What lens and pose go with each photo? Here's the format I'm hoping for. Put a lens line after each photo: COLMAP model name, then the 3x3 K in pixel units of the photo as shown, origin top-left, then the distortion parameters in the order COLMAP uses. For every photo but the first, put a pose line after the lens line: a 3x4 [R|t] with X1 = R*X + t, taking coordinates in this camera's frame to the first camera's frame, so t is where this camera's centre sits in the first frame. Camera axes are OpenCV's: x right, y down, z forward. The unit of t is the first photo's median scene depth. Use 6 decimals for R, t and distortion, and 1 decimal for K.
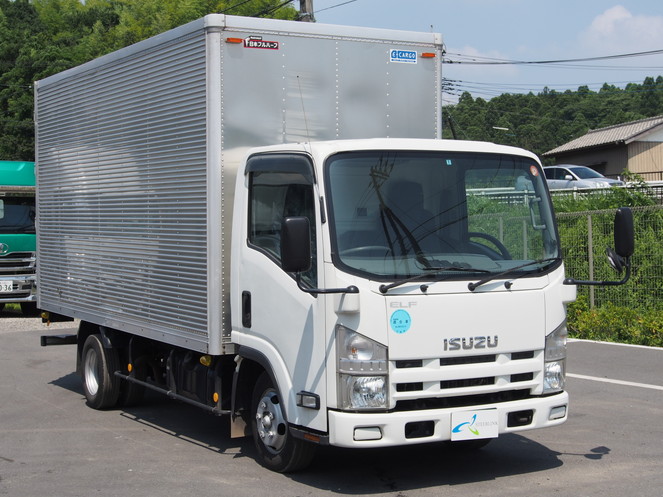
lens RADIAL K [[1145.9, 0, 331.5], [0, 1145.9, 248.5], [0, 0, 1]] dist [-0.010451, 0.081359]
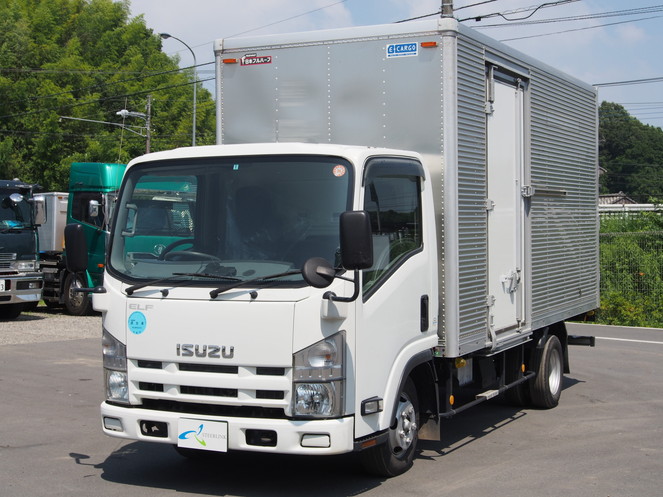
lens RADIAL K [[1100.9, 0, 331.5], [0, 1100.9, 248.5], [0, 0, 1]] dist [0.009517, 0.016966]
pose [[0.591483, 0.015642, -0.806166, 0.909920], [-0.015115, 0.999851, 0.008310, -0.014460], [0.806176, 0.007270, 0.591632, 0.507383]]
